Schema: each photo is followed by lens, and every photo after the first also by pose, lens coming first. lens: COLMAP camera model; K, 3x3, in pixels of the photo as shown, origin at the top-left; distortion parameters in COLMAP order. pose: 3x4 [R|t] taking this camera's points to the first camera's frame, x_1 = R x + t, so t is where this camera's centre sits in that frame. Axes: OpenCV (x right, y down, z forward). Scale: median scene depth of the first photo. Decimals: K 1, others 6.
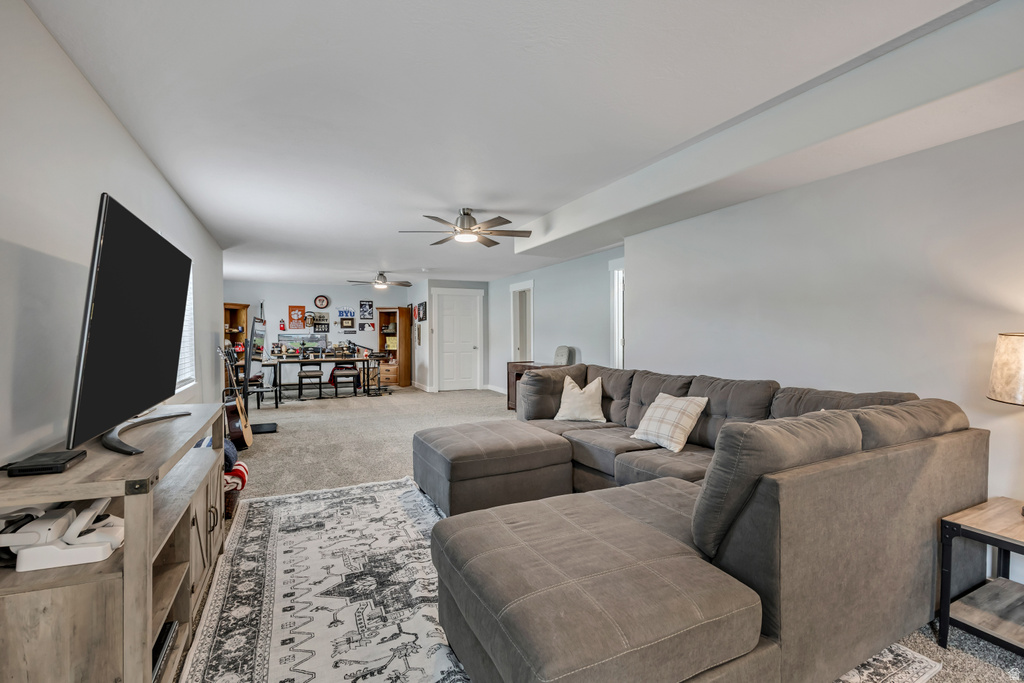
lens RADIAL K [[452.9, 0, 511.0], [0, 452.9, 335.1], [0, 0, 1]] dist [-0.014010, 0.000371]
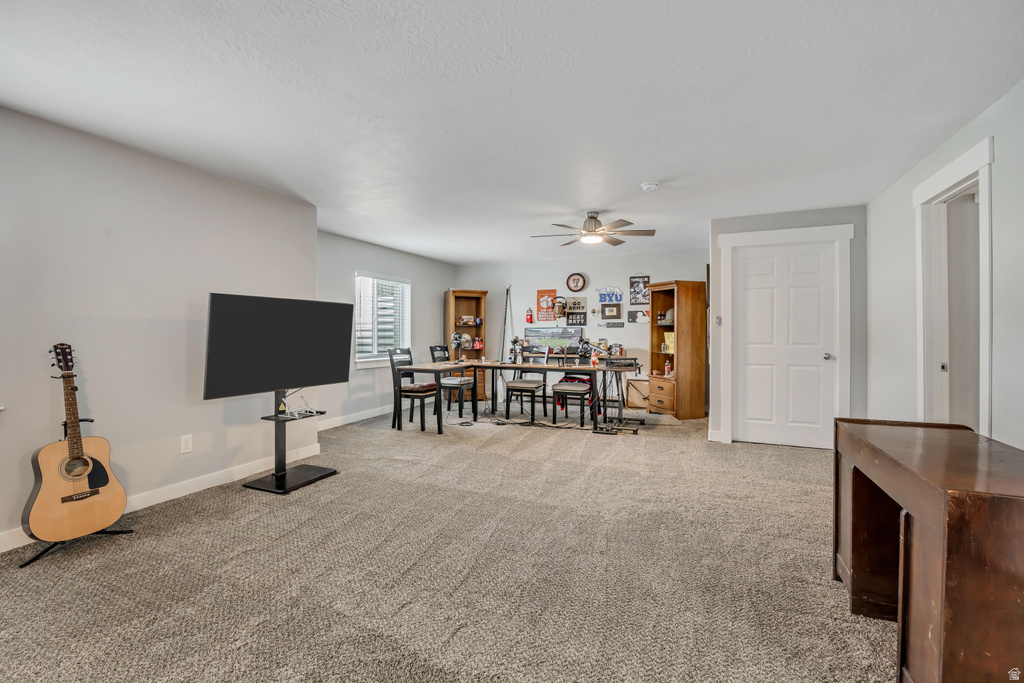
lens RADIAL K [[452.9, 0, 511.0], [0, 452.9, 335.1], [0, 0, 1]] dist [-0.014010, 0.000371]
pose [[0.652711, 0.008920, -0.757555, 0.051661], [-0.002730, 0.999952, 0.009421, 0.002857], [0.757602, -0.004081, 0.652704, 0.461944]]
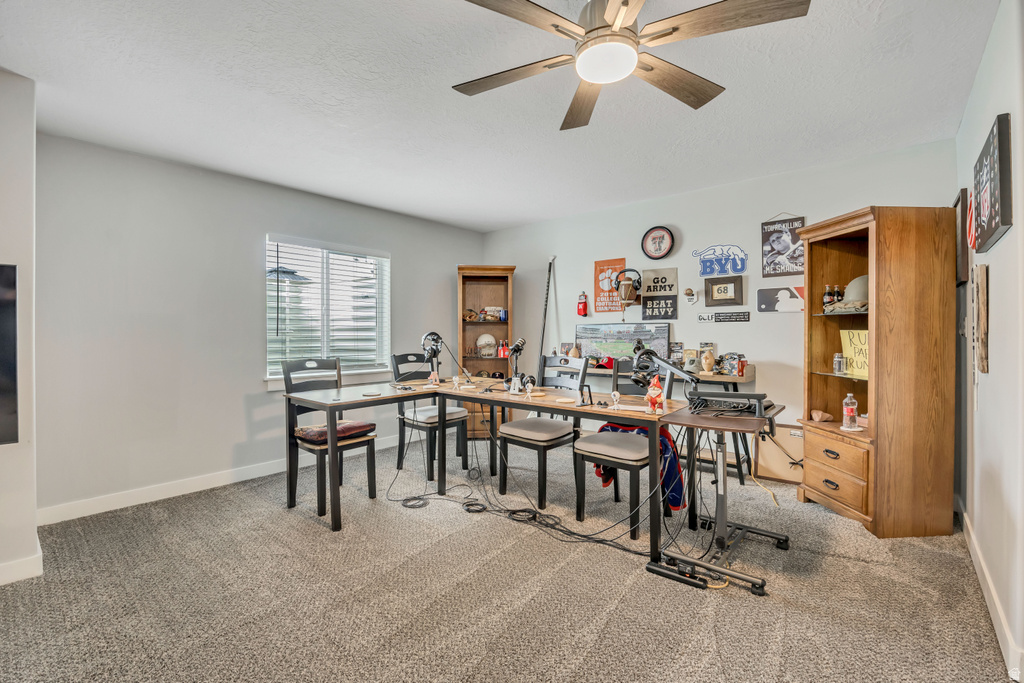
lens RADIAL K [[446.4, 0, 522.5], [0, 446.4, 334.3], [0, 0, 1]] dist [-0.009954, 0.000356]
pose [[0.417431, 0.006251, -0.908687, -0.111441], [-0.000004, 0.999976, 0.006877, 0.005014], [0.908708, -0.002867, 0.417422, 0.729066]]
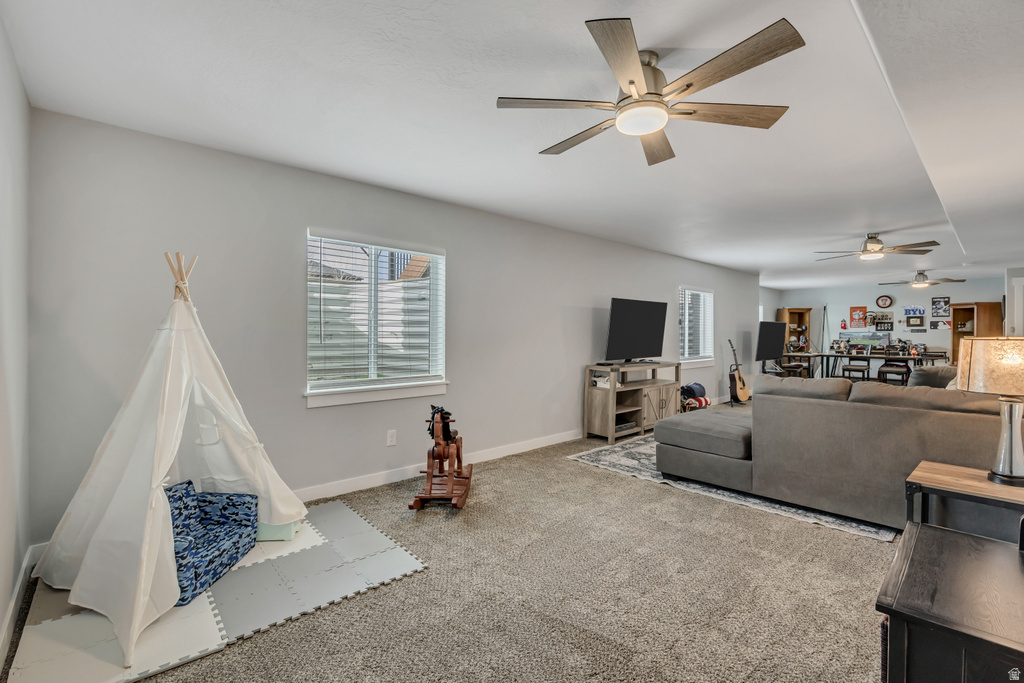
lens RADIAL K [[452.9, 0, 511.0], [0, 452.9, 335.1], [0, 0, 1]] dist [-0.014010, 0.000371]
pose [[0.288337, 0.012114, -0.957452, 0.326061], [-0.004884, 0.999926, 0.011180, -0.003542], [0.957517, 0.001452, 0.288374, -0.124836]]
